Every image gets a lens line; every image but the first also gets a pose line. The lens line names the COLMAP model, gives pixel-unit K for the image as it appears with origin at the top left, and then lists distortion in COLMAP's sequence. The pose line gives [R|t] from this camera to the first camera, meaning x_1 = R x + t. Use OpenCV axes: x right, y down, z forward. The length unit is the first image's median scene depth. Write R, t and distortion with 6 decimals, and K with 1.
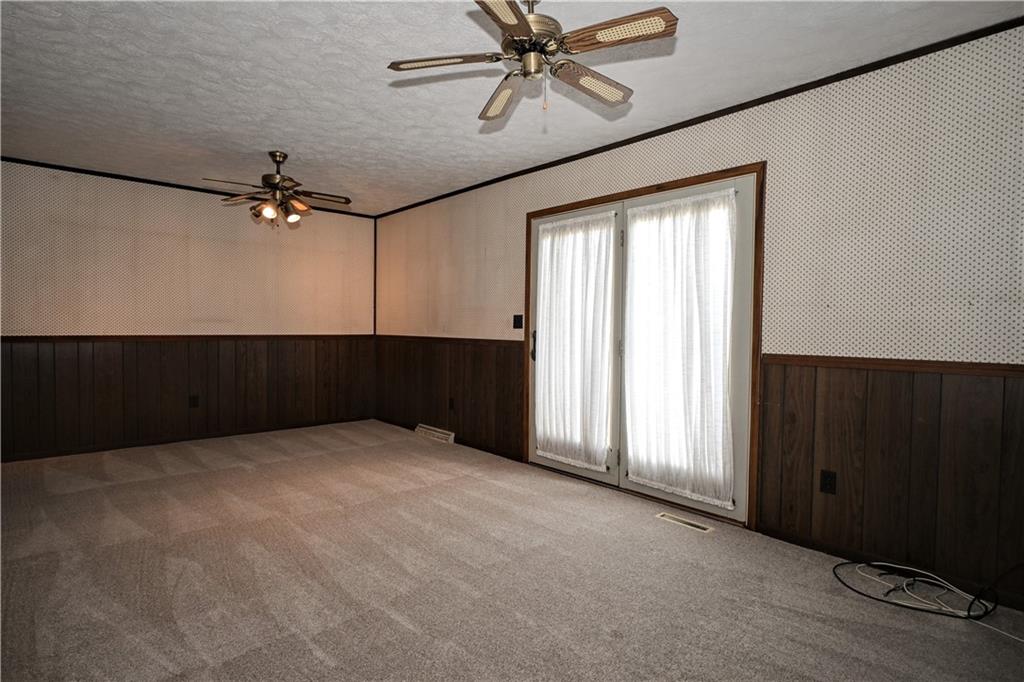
lens RADIAL K [[534.2, 0, 512.0], [0, 534.2, 341.0], [0, 0, 1]] dist [0.000064, 0.000154]
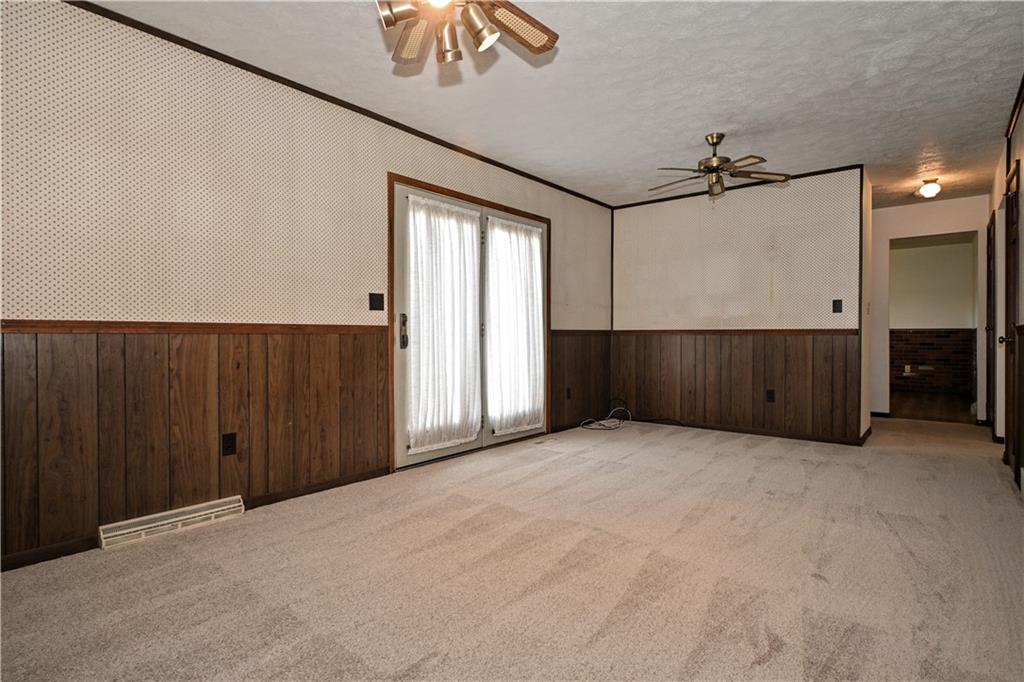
lens RADIAL K [[534.2, 0, 512.0], [0, 534.2, 341.0], [0, 0, 1]] dist [0.000064, 0.000154]
pose [[-0.160076, -0.025331, 0.986780, -0.917838], [0.024027, 0.999274, 0.029550, 0.003808], [-0.986812, 0.028439, -0.159351, 1.051949]]
